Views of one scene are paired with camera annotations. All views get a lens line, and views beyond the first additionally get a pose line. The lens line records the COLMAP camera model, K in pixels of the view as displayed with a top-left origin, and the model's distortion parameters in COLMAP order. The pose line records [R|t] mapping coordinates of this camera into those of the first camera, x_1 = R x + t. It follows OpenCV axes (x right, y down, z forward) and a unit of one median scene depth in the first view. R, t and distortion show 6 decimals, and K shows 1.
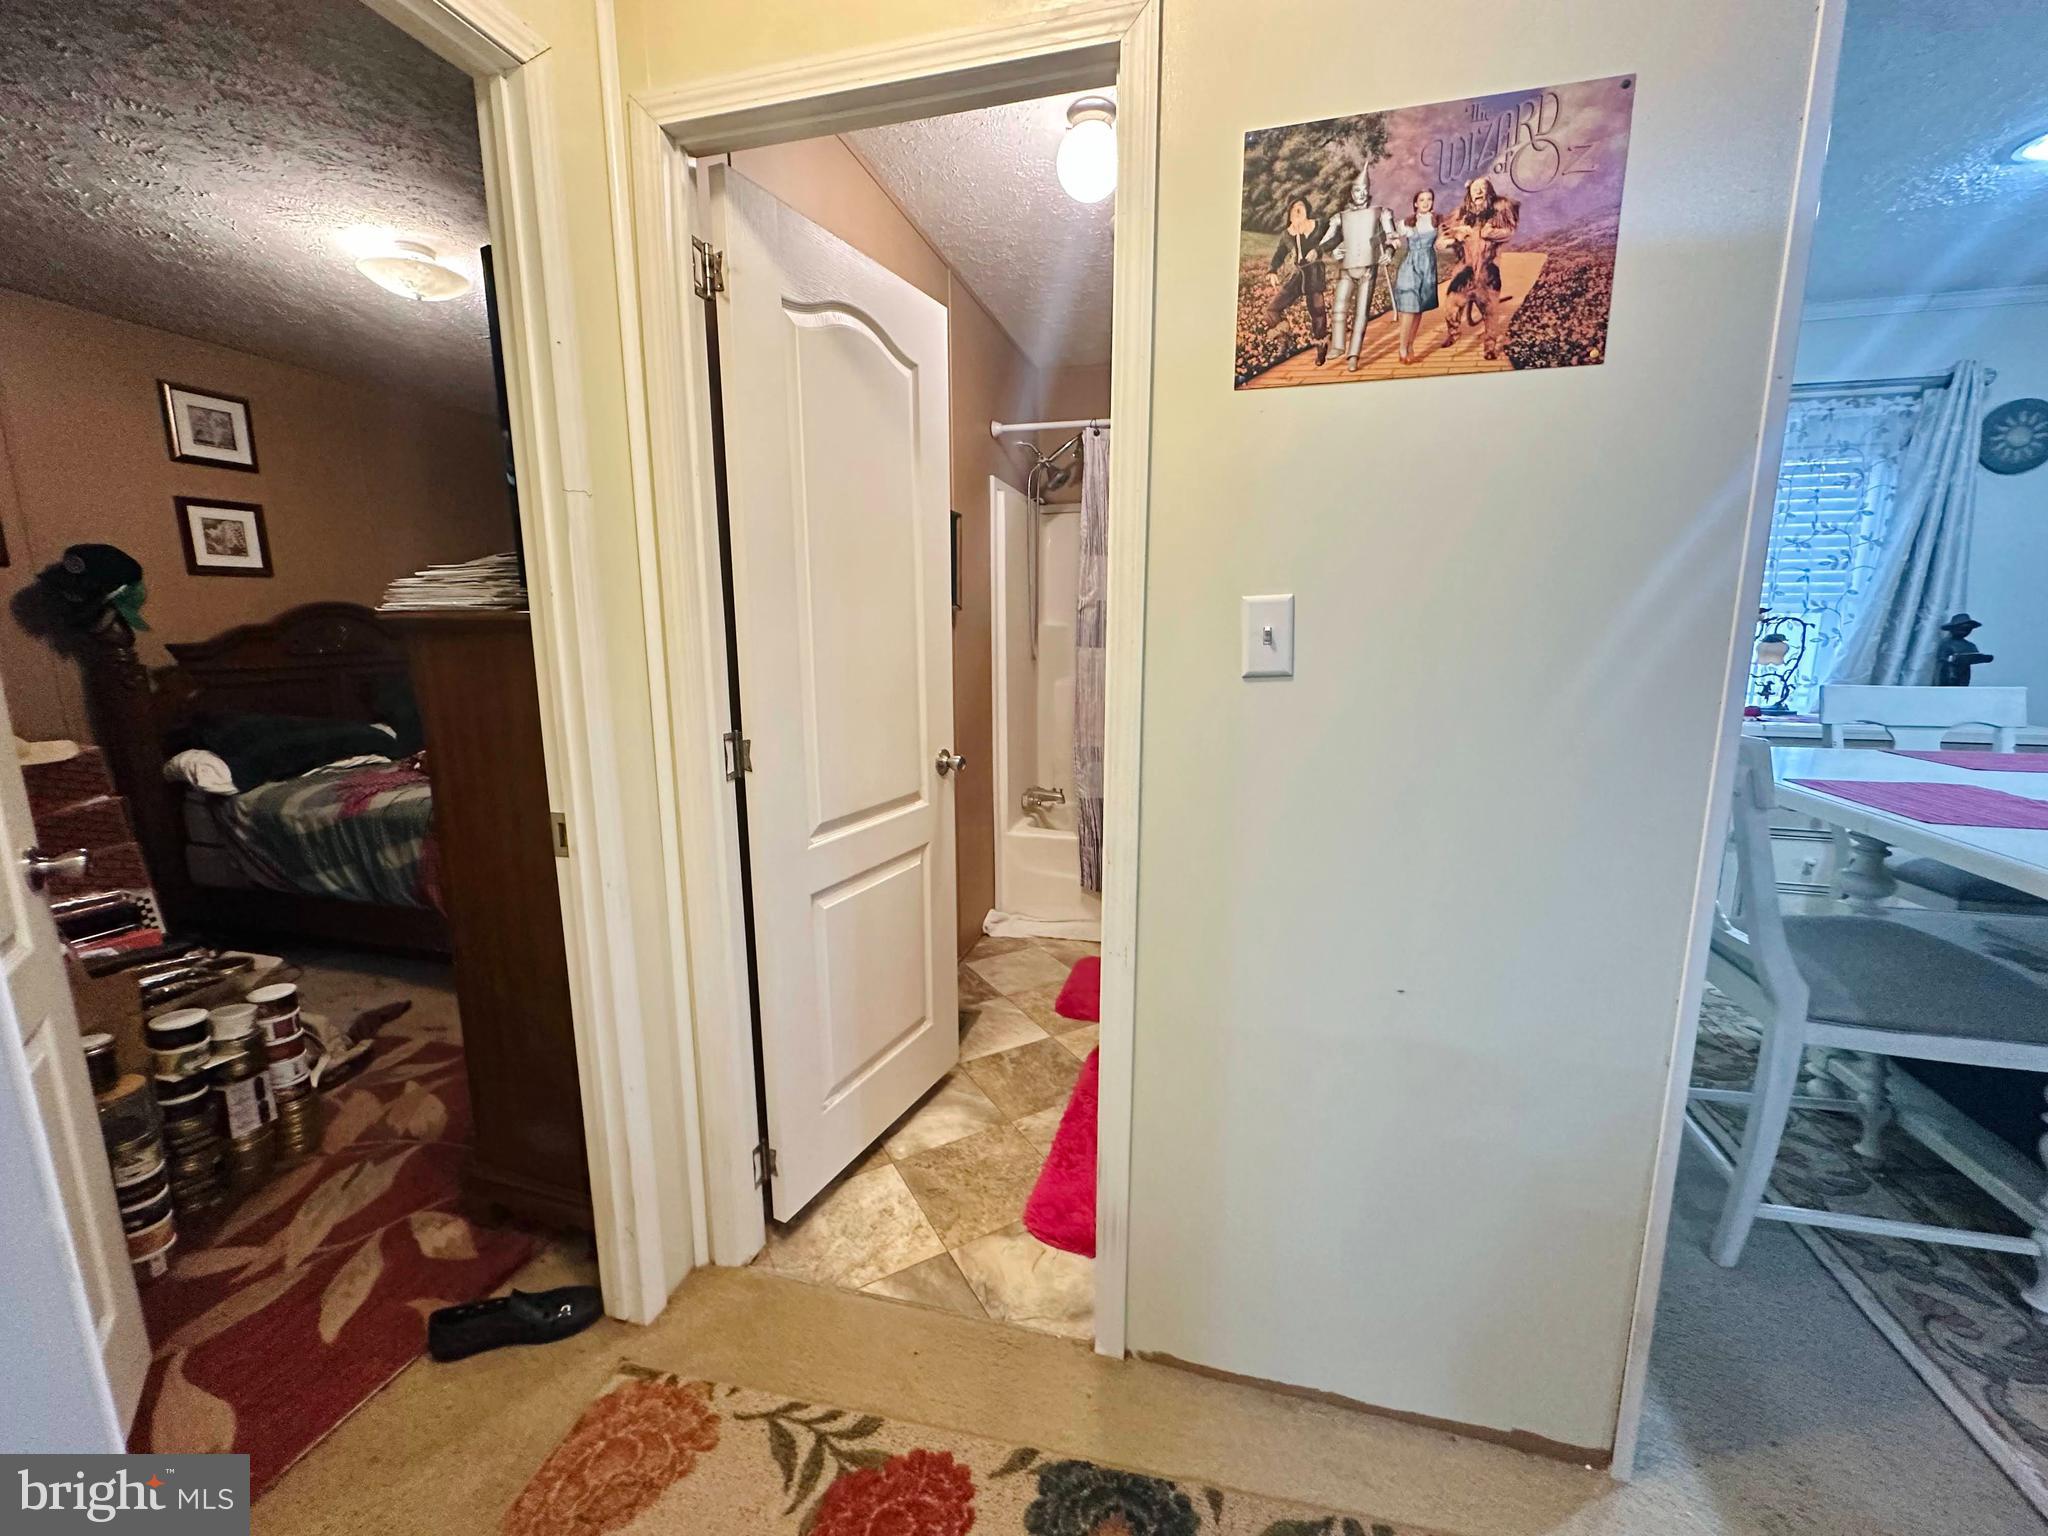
lens RADIAL K [[819.2, 0, 1024.3], [0, 819.2, 768.4], [0, 0, 1]] dist [-0.005261, 0.001275]
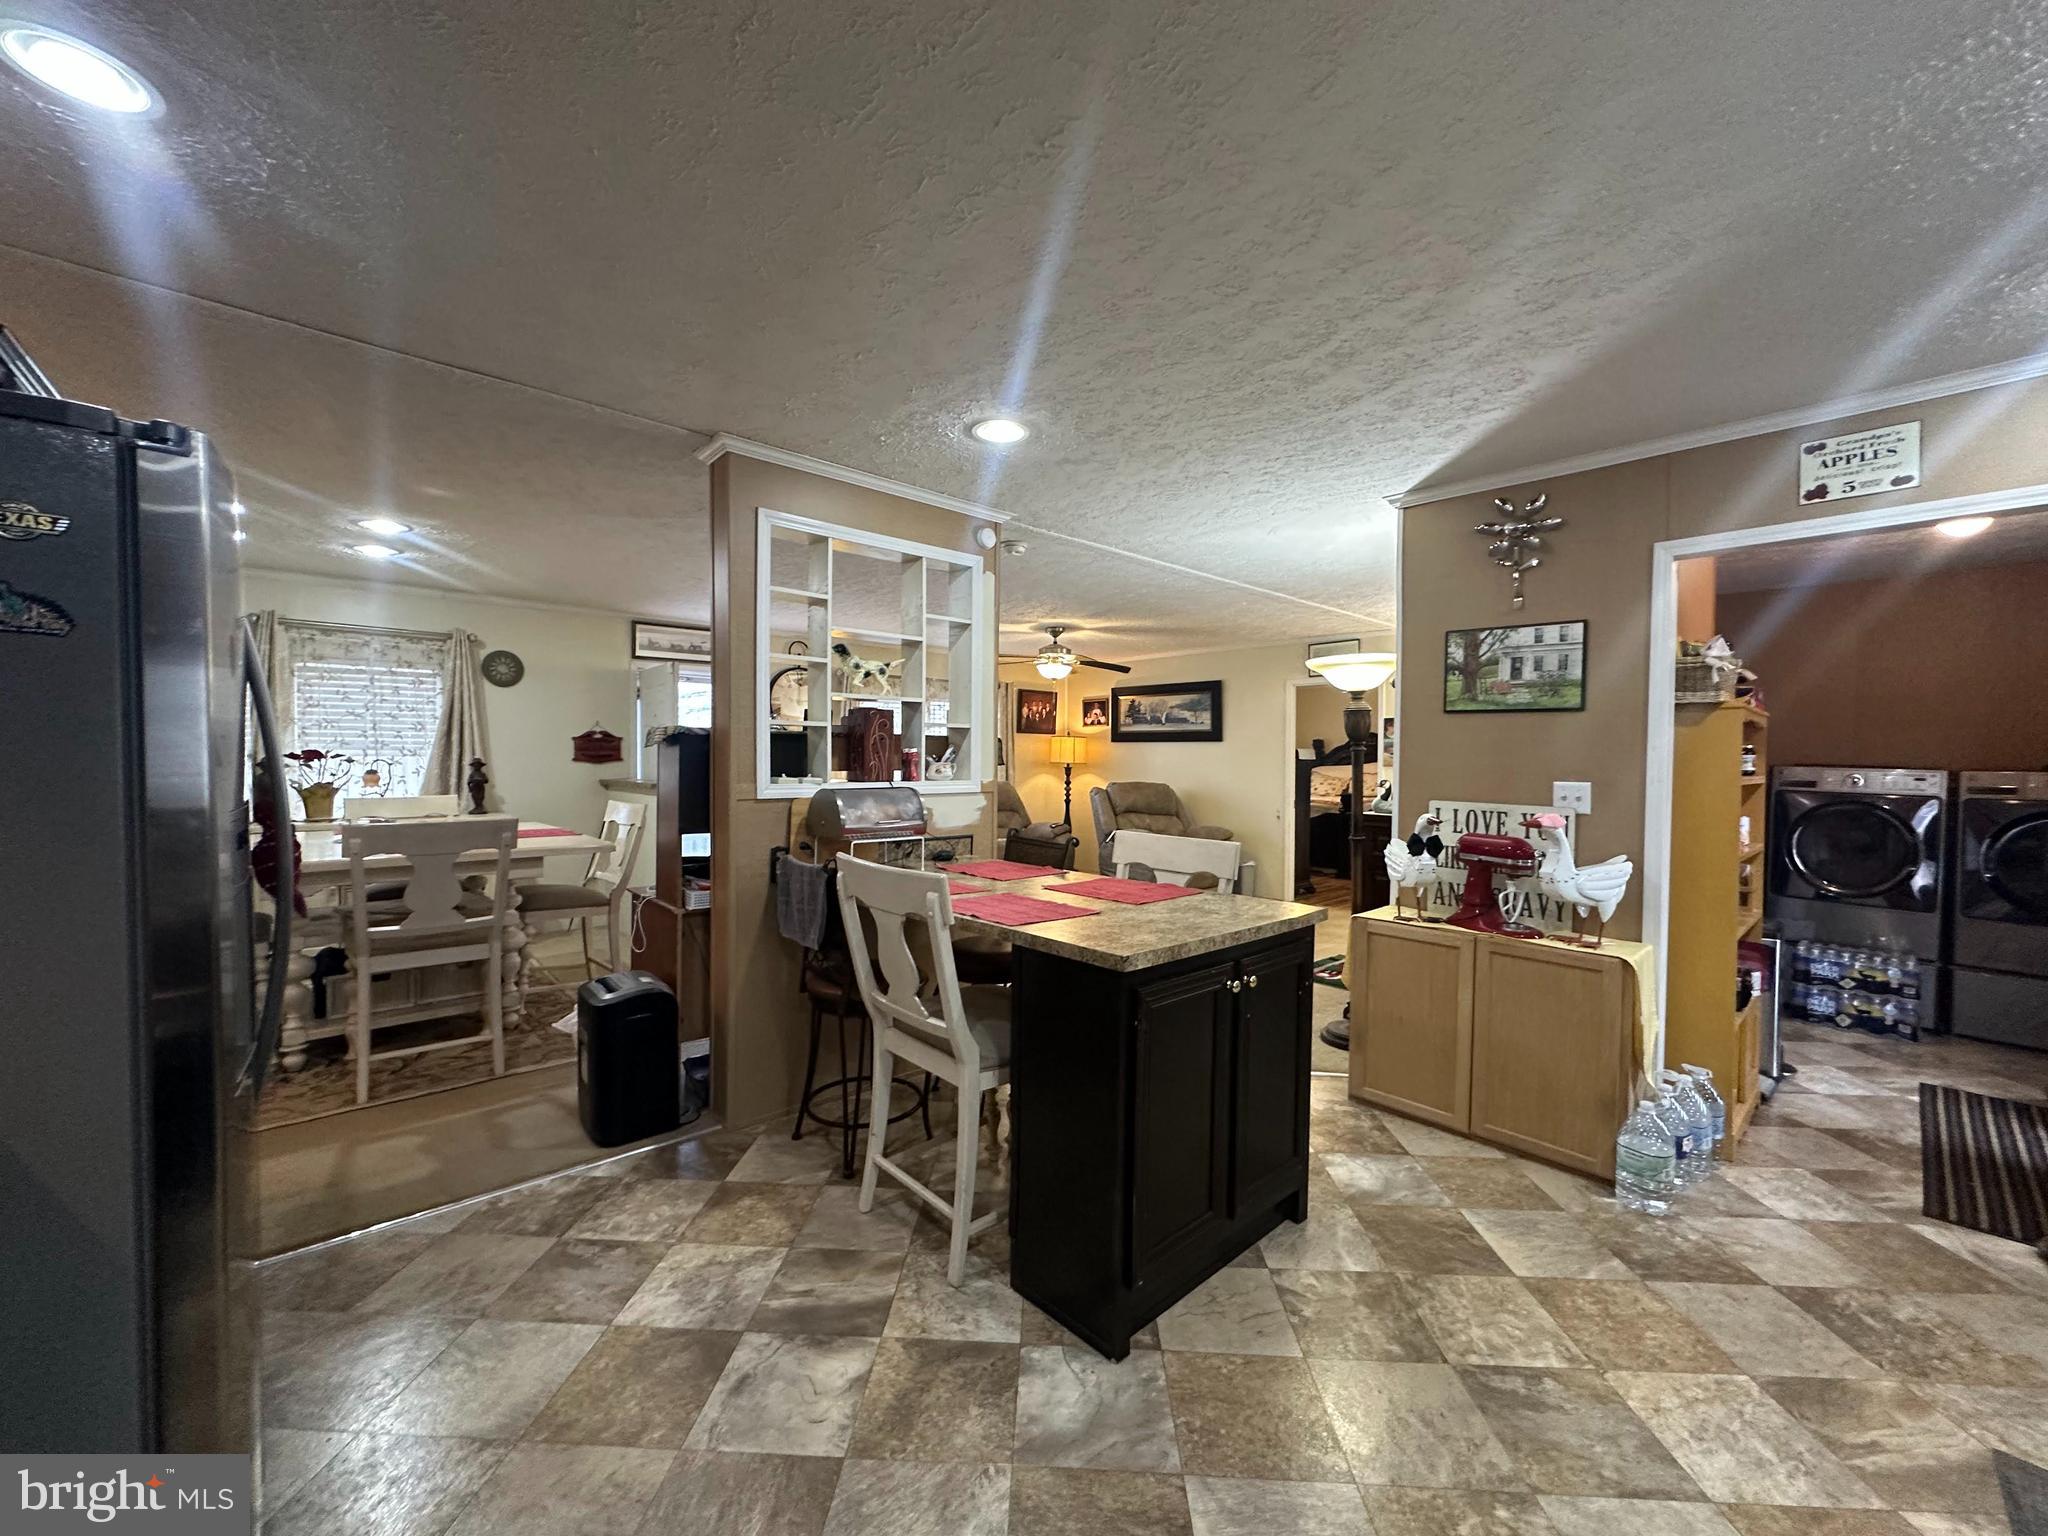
lens RADIAL K [[812.4, 0, 1024.2], [0, 812.4, 773.8], [0, 0, 1]] dist [-0.000714, 0.000269]
pose [[0.531183, -0.012180, 0.847169, 0.227106], [0.140191, 0.987377, -0.073706, 0.160662], [-0.835578, 0.157916, 0.526186, -1.028068]]
